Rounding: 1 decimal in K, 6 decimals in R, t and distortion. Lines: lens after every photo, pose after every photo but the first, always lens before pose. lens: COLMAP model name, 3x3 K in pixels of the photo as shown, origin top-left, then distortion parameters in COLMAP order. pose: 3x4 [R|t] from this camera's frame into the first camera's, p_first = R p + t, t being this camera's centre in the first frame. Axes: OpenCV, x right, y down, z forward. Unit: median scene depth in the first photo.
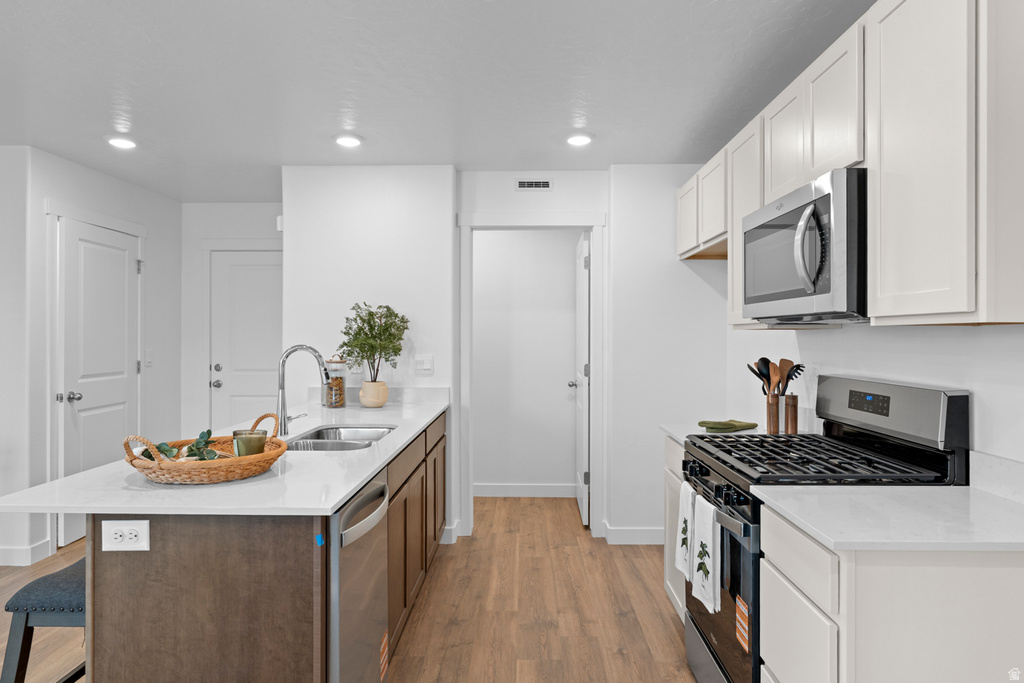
lens RADIAL K [[623.2, 0, 509.7], [0, 623.2, 336.1], [0, 0, 1]] dist [0.000266, 0.001113]
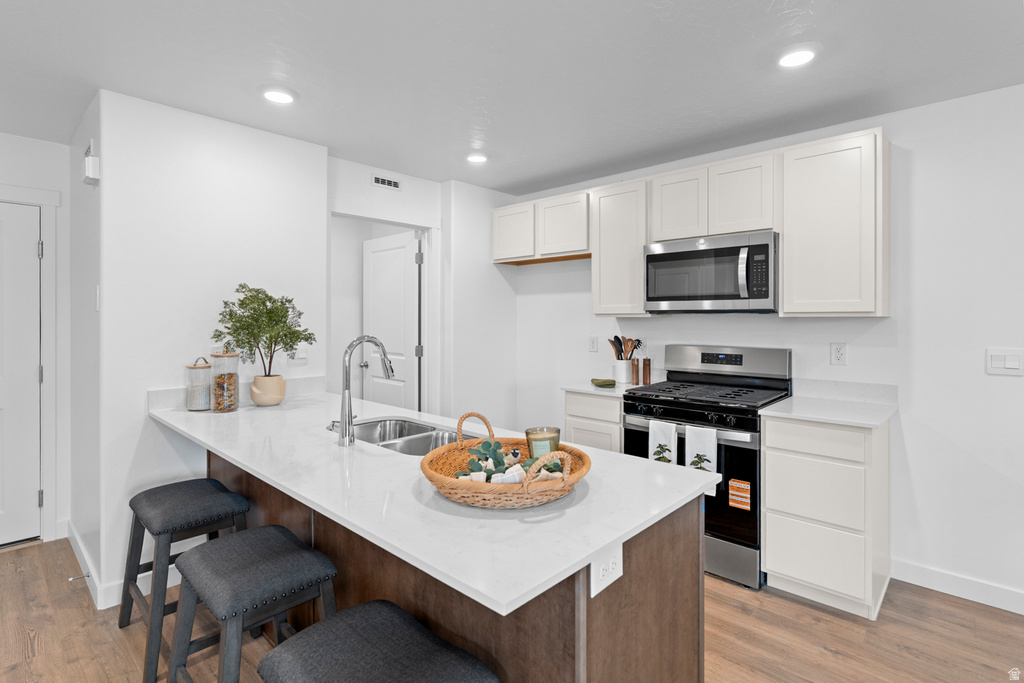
lens RADIAL K [[503.4, 0, 514.0], [0, 503.4, 319.0], [0, 0, 1]] dist [-0.008962, 0.002078]
pose [[0.661022, -0.002219, 0.750363, -0.718588], [0.002009, 0.999997, 0.001187, -0.008954], [-0.750364, 0.000723, 0.661025, 0.387652]]
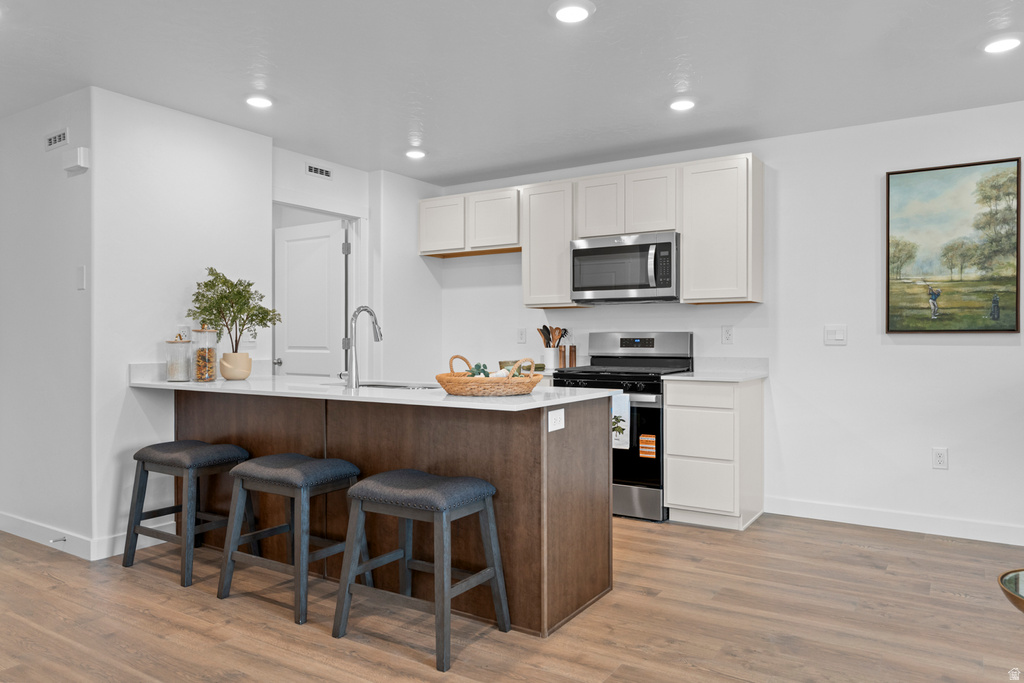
lens RADIAL K [[704.7, 0, 512.3], [0, 704.7, 341.5], [0, 0, 1]] dist [0.001248, -0.002430]
pose [[0.515445, -0.003989, 0.856914, -1.272742], [0.002711, 0.999992, 0.003024, 0.074680], [-0.856919, 0.000765, 0.515451, 0.127352]]
